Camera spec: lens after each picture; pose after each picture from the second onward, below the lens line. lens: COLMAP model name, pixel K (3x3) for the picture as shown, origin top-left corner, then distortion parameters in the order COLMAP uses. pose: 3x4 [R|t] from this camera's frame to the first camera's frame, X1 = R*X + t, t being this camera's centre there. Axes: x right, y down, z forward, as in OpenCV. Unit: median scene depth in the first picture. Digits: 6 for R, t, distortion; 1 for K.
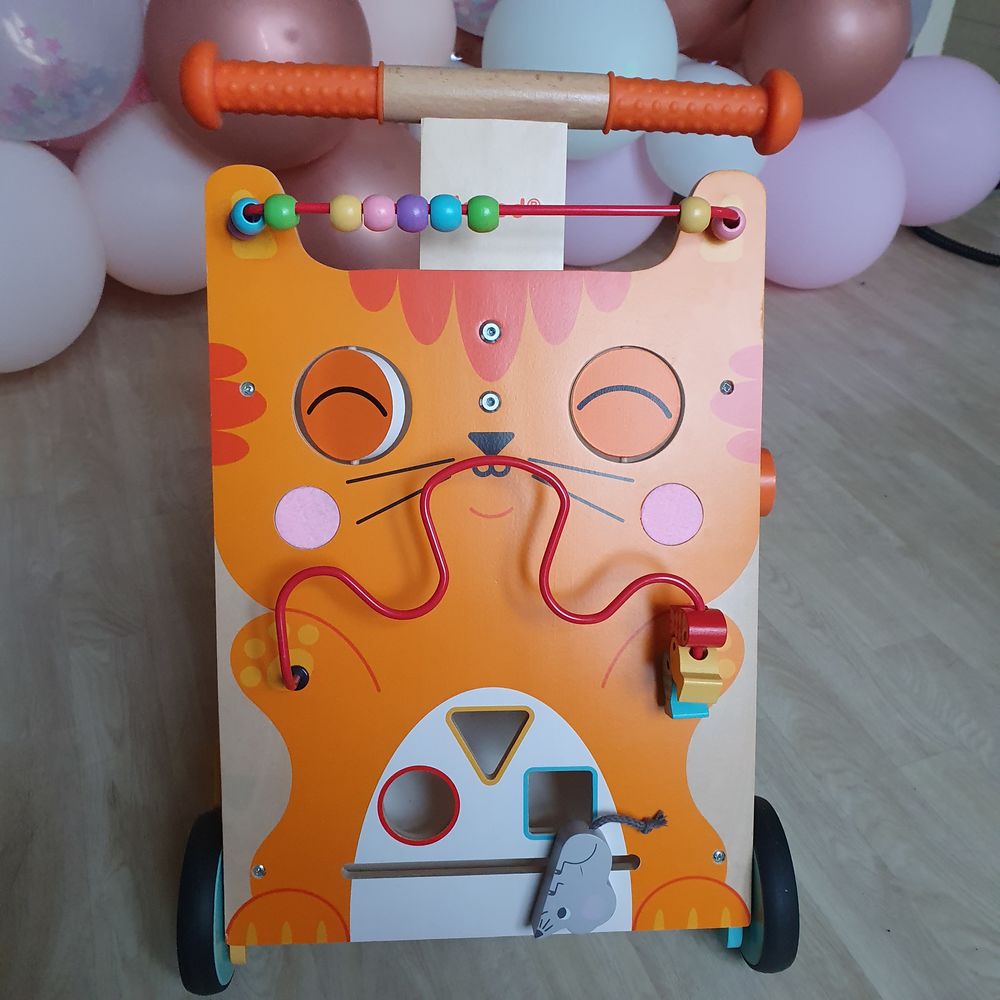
lens RADIAL K [[1101.5, 0, 523.6], [0, 1101.5, 473.3], [0, 0, 1]] dist [-0.006040, 0.038129]
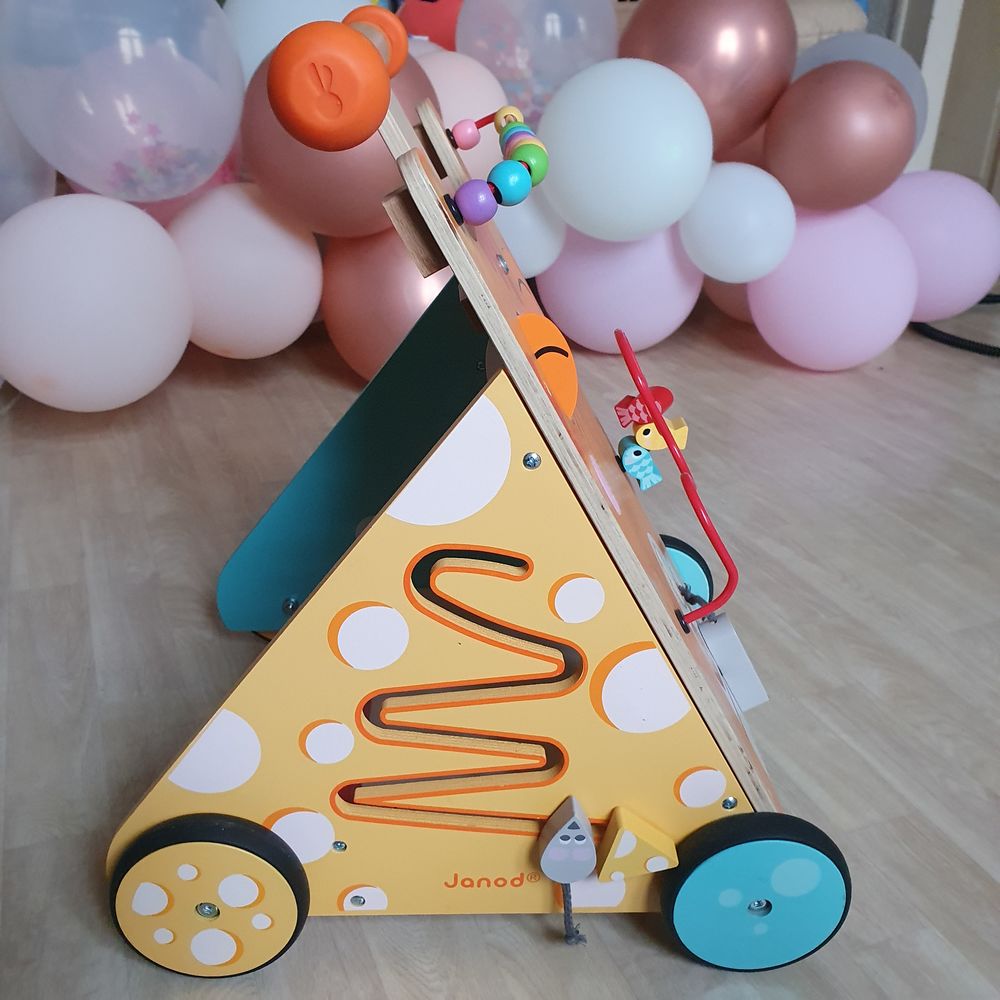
lens RADIAL K [[1101.5, 0, 523.6], [0, 1101.5, 473.3], [0, 0, 1]] dist [-0.006040, 0.038129]
pose [[0.999638, -0.007641, 0.025794, -0.088834], [0.012400, 0.981758, -0.189728, 0.170081], [-0.023874, 0.189979, 0.981498, -0.028268]]
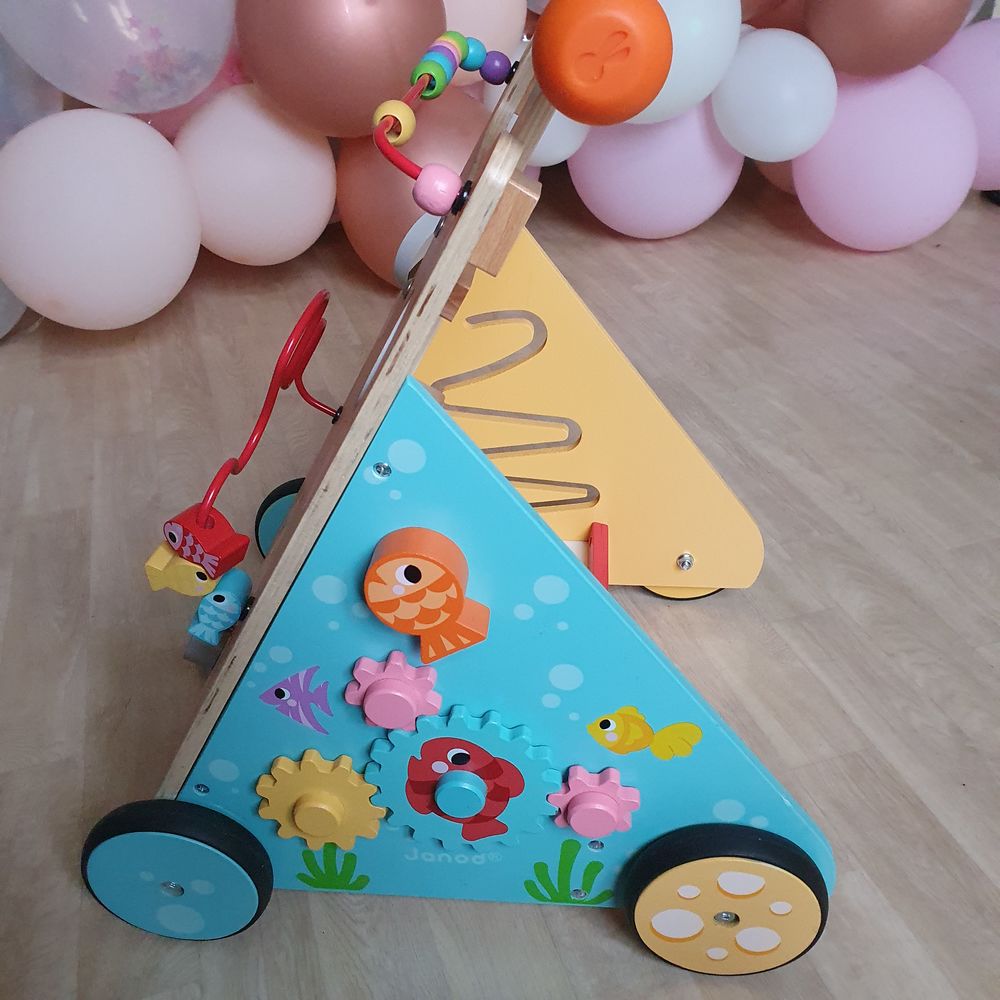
lens RADIAL K [[1101.5, 0, 523.6], [0, 1101.5, 473.3], [0, 0, 1]] dist [-0.006040, 0.038129]
pose [[0.996217, -0.022301, -0.083995, 0.017010], [0.017168, 0.997968, -0.061353, 0.121031], [0.085193, 0.059679, 0.994576, -0.022828]]
